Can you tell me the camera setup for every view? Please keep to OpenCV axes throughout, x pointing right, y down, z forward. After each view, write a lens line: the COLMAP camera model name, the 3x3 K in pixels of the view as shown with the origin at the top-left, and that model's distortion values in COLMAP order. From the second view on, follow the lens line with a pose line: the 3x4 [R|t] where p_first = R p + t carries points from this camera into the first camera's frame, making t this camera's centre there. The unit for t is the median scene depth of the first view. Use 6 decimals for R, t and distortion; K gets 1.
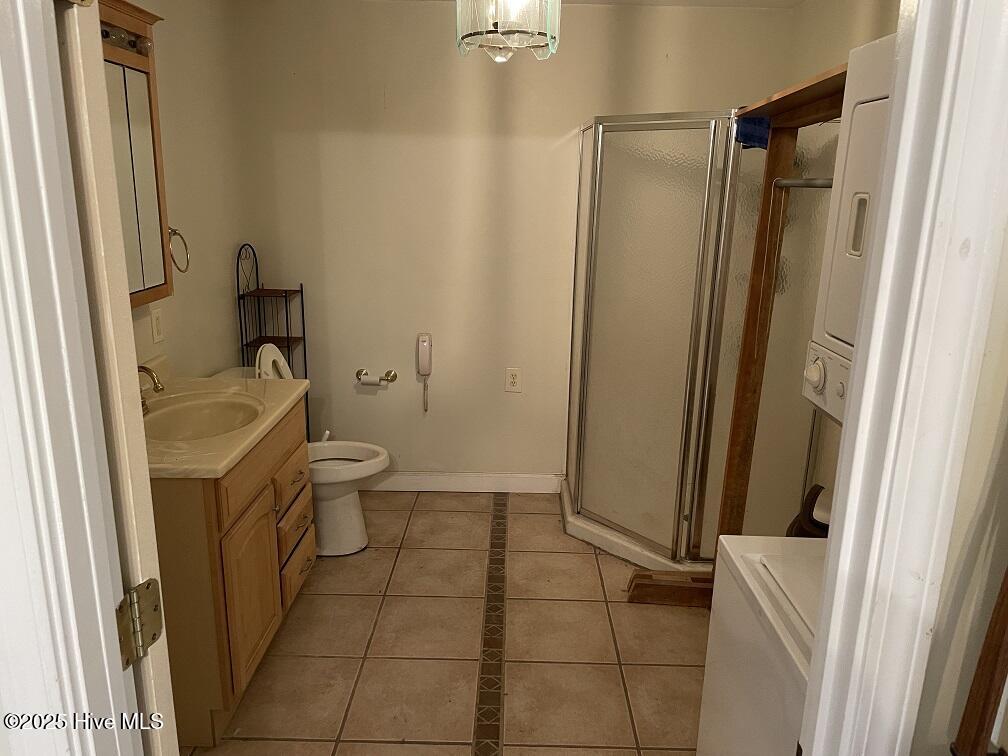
lens RADIAL K [[754.2, 0, 499.8], [0, 754.2, 378.1], [0, 0, 1]] dist [0.052849, 0.000529]
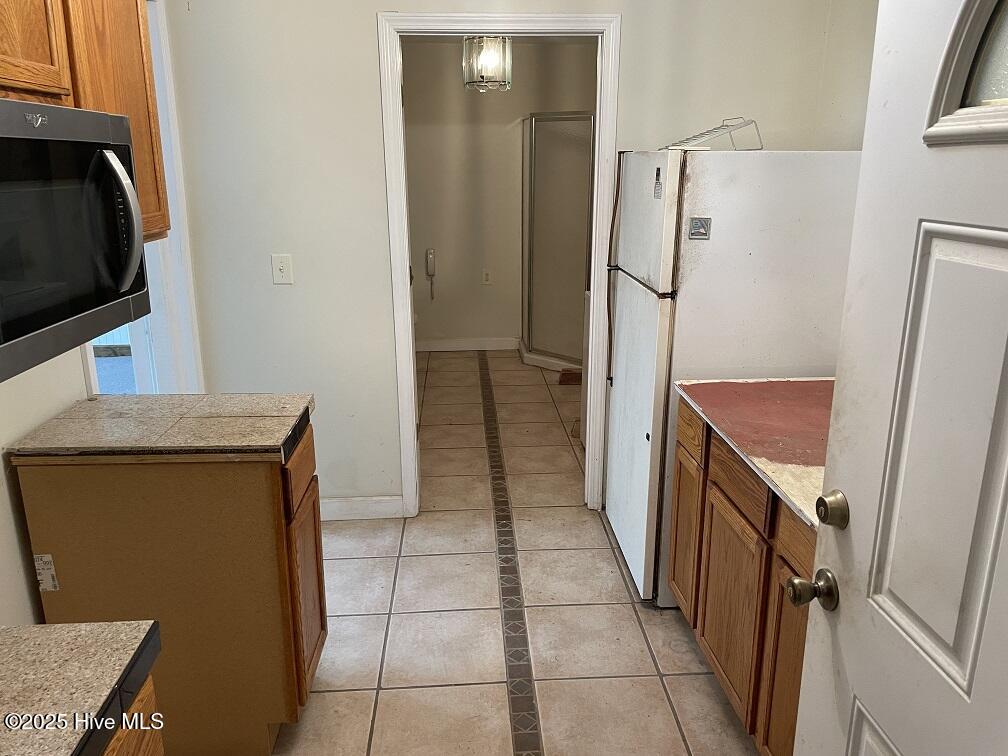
lens RADIAL K [[754.2, 0, 506.2], [0, 754.2, 379.9], [0, 0, 1]] dist [0.052849, 0.000529]
pose [[0.996170, -0.044759, 0.075111, -0.079445], [0.041942, 0.998371, 0.038670, 0.179499], [-0.076720, -0.035371, 0.996425, -0.683928]]
